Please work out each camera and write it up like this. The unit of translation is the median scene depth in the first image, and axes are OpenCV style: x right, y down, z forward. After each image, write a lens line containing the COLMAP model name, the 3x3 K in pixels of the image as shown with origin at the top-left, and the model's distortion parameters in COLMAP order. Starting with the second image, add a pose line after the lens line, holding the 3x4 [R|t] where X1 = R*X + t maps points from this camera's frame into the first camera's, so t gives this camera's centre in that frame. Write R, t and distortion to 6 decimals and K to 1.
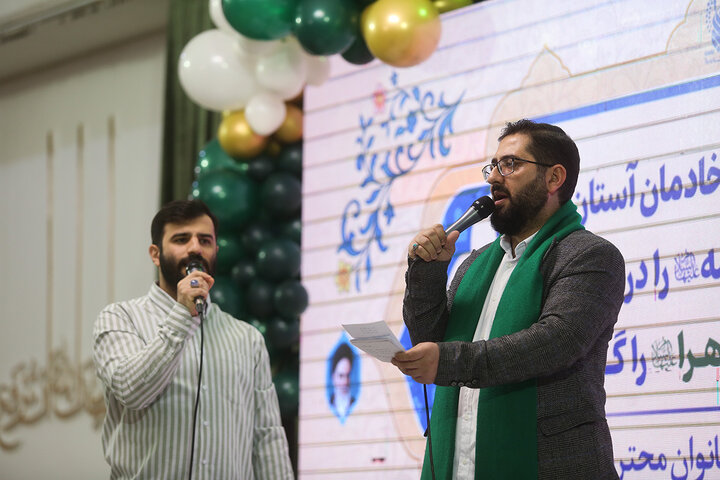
lens RADIAL K [[2755.5, 0, 360.0], [0, 2755.5, 240.0], [0, 0, 1]] dist [-0.102905, 3.807804]
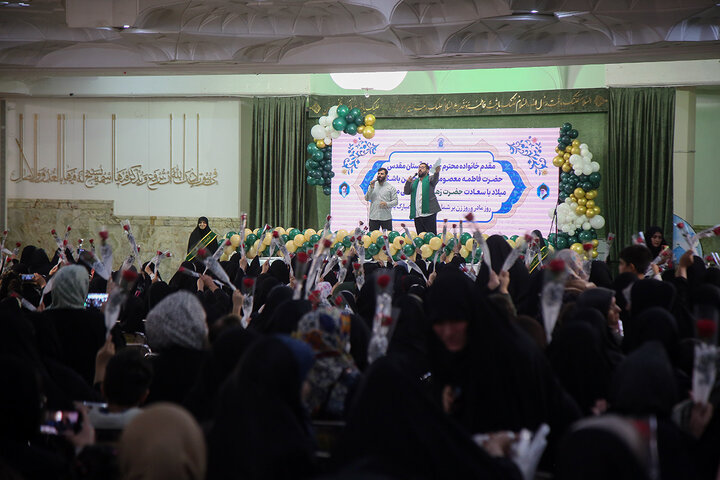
lens RADIAL K [[2295.4, 0, 360.0], [0, 2295.4, 240.0], [0, 0, 1]] dist [1.267417, -0.052660]
pose [[0.875188, -0.003940, 0.483766, -2.248521], [-0.058664, 0.991723, 0.114208, -0.386325], [-0.480212, -0.128334, 0.867714, -3.104917]]
